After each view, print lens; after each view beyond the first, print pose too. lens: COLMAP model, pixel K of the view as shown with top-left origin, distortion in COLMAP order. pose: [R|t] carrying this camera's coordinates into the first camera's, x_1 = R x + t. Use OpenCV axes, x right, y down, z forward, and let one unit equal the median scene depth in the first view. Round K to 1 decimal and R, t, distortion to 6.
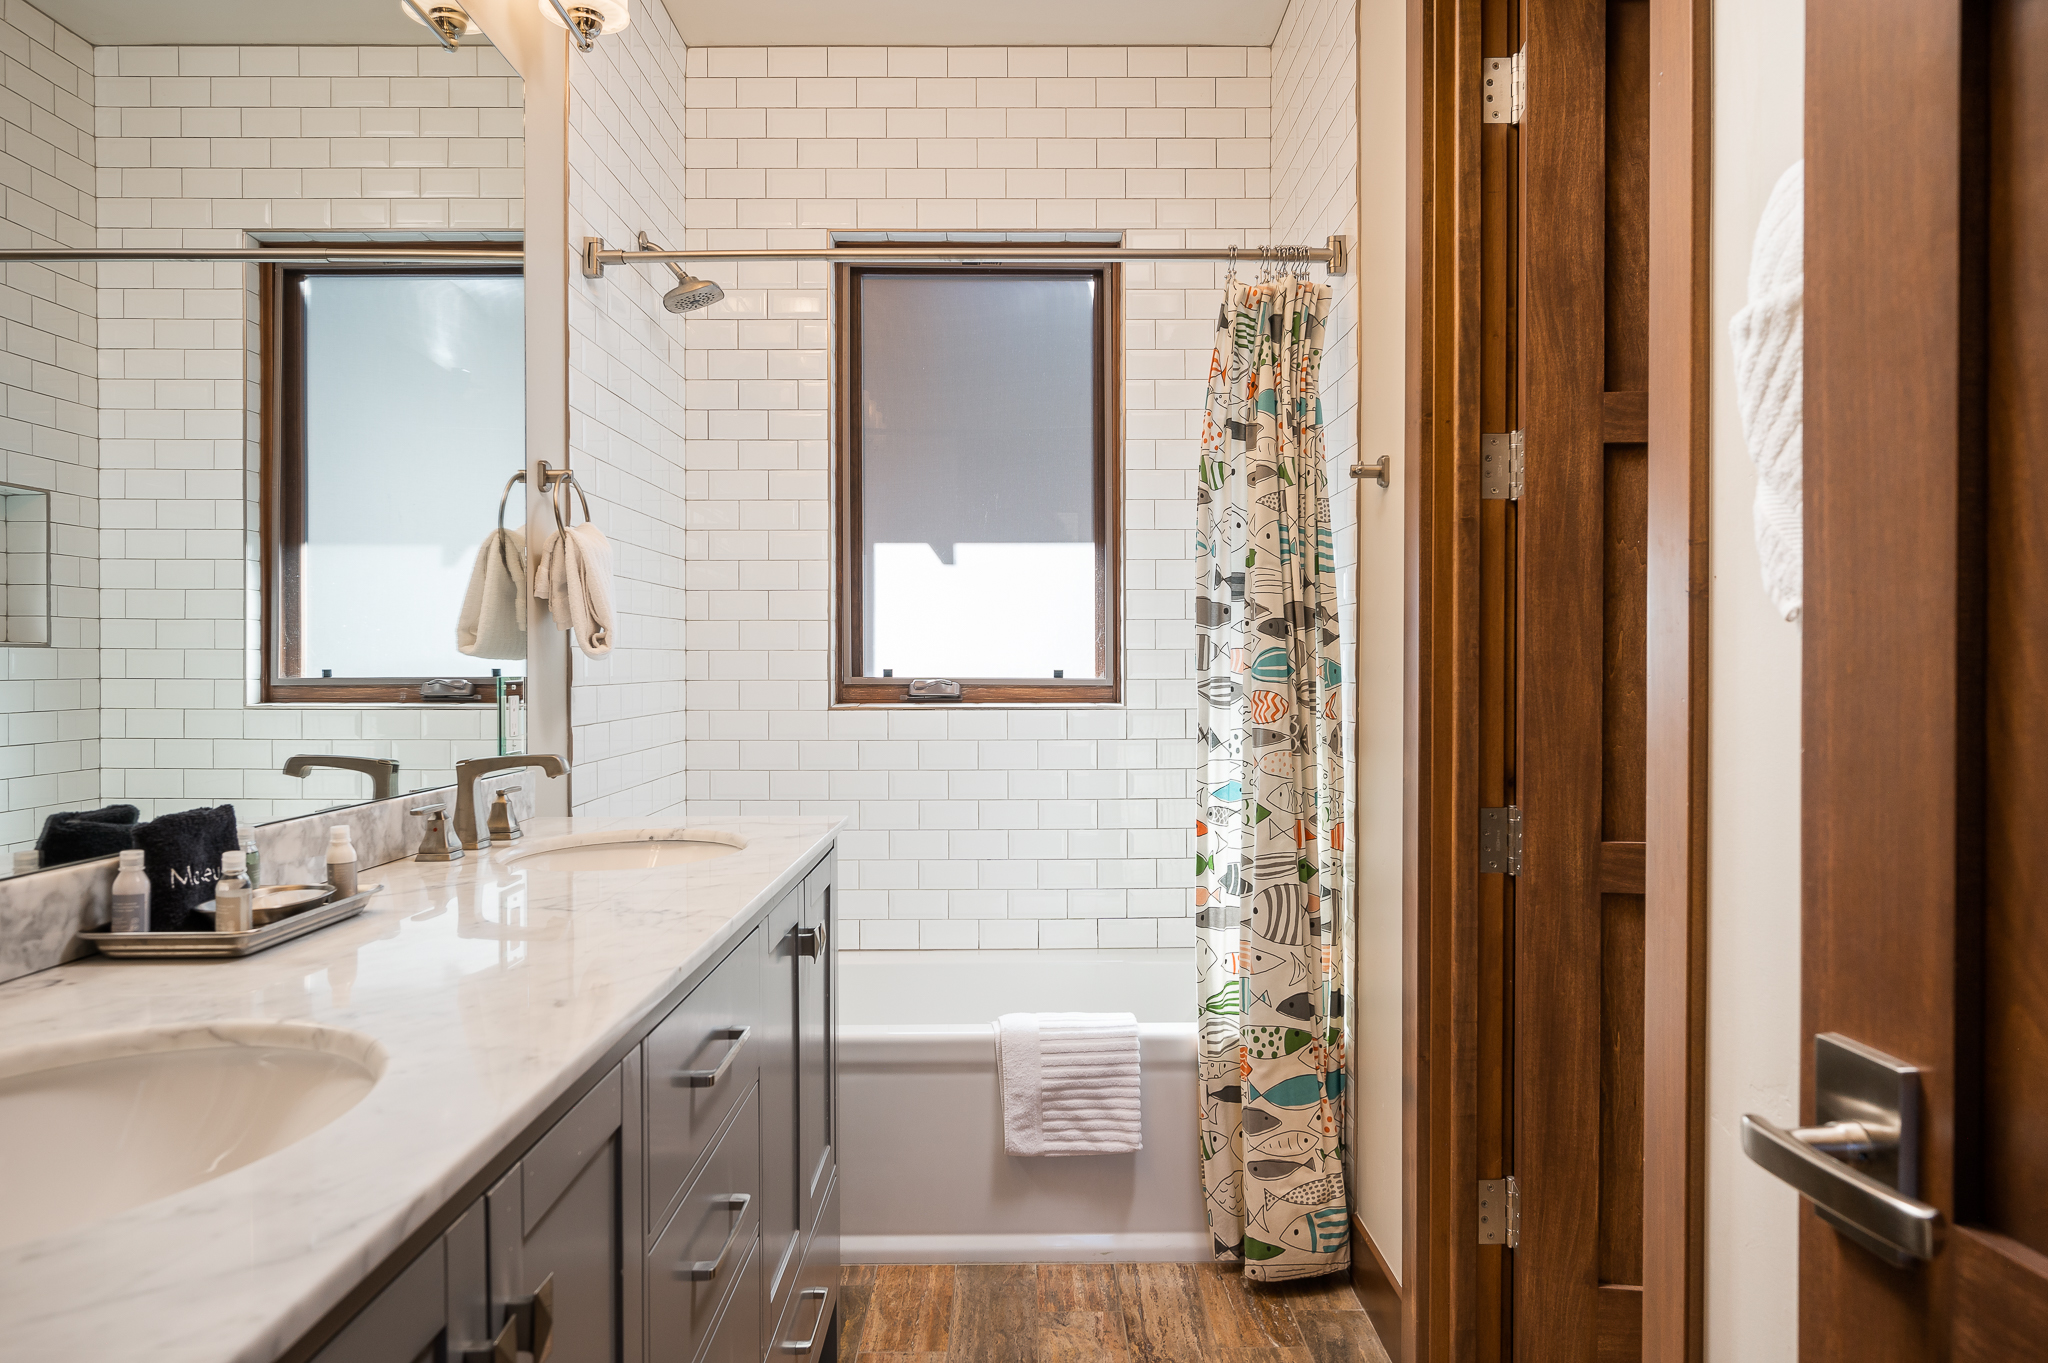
lens RADIAL K [[1273.2, 0, 1025.8], [0, 1273.2, 678.1], [0, 0, 1]] dist [-0.003623, 0.001605]
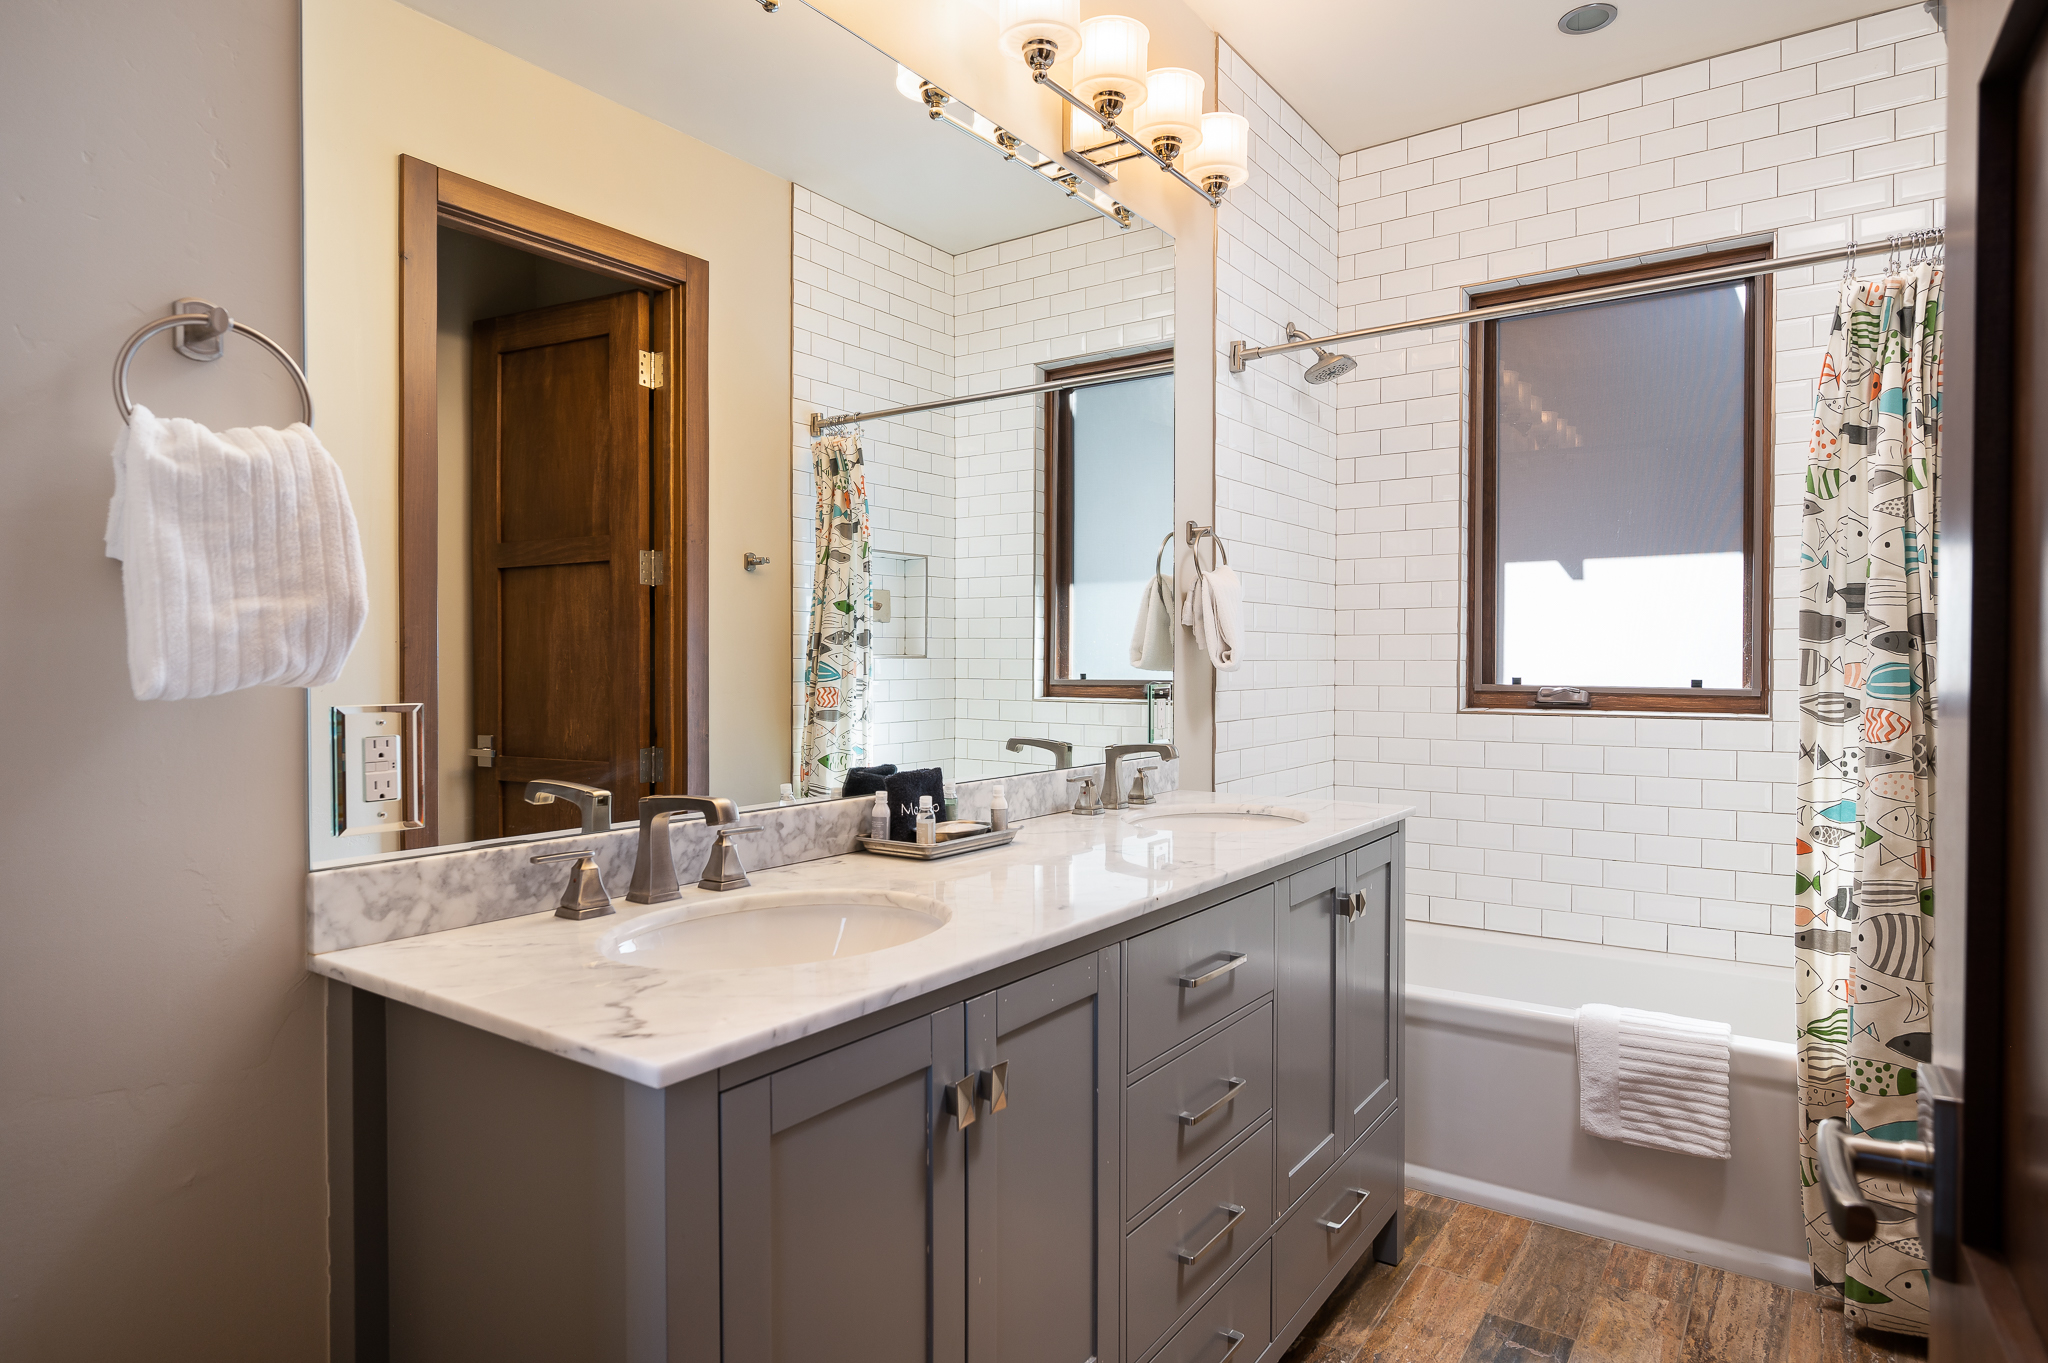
lens RADIAL K [[1149.1, 0, 1025.8], [0, 1149.1, 678.8], [0, 0, 1]] dist [0.000996, -0.000440]
pose [[0.813049, 0.010598, -0.582099, 0.164697], [-0.007669, 0.999943, 0.007494, -0.013336], [0.582145, -0.001628, 0.813083, -0.066059]]
